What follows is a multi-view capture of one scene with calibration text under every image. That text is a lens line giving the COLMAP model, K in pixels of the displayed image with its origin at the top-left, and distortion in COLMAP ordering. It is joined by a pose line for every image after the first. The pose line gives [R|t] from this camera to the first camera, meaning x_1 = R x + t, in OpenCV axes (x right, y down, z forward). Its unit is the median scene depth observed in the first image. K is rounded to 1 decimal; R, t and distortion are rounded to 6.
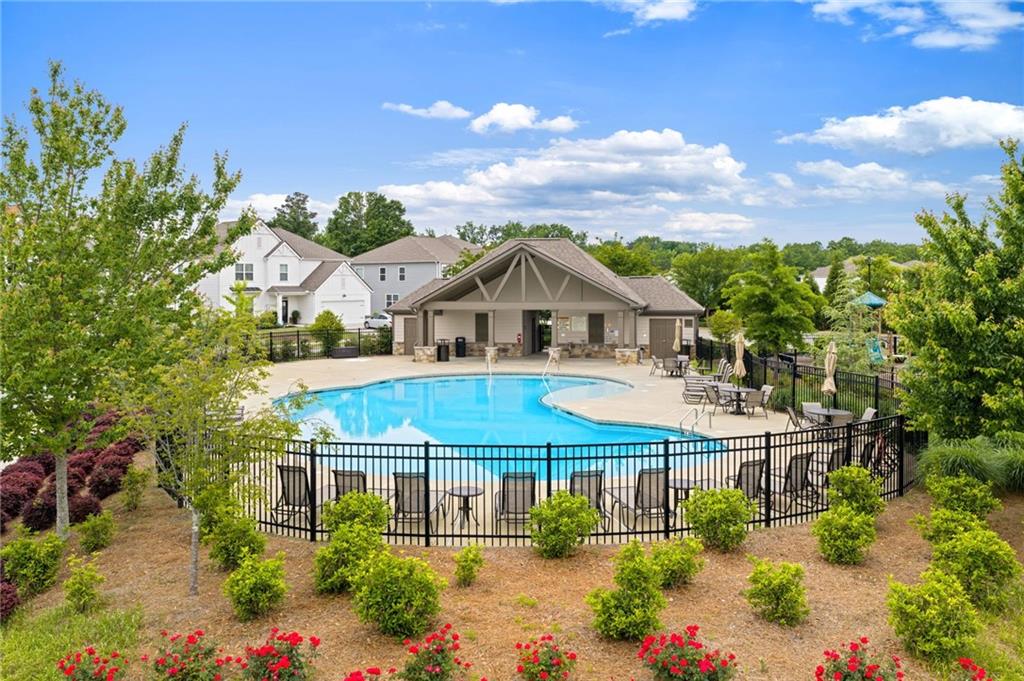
lens RADIAL K [[822.1, 0, 514.6], [0, 822.1, 341.1], [0, 0, 1]] dist [0.026965, -0.003107]
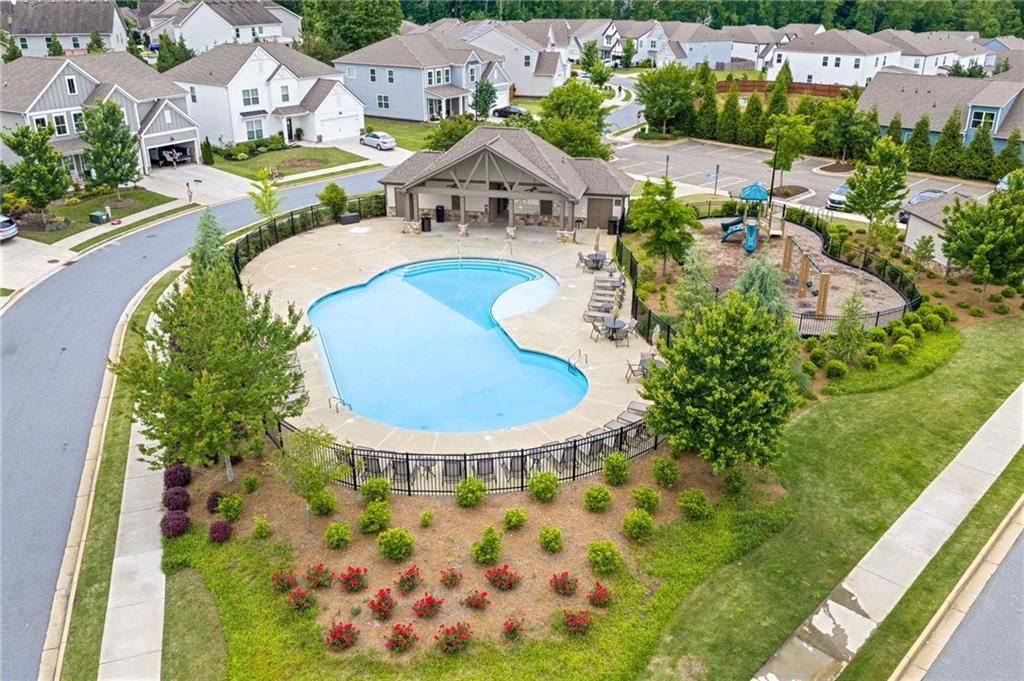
lens RADIAL K [[822.1, 0, 514.6], [0, 822.1, 341.1], [0, 0, 1]] dist [0.026965, -0.003107]
pose [[0.999997, 0.002533, -0.000306, 0.050159], [-0.002251, 0.932522, 0.361105, -0.269625], [0.001200, -0.361103, 0.932525, -0.255288]]
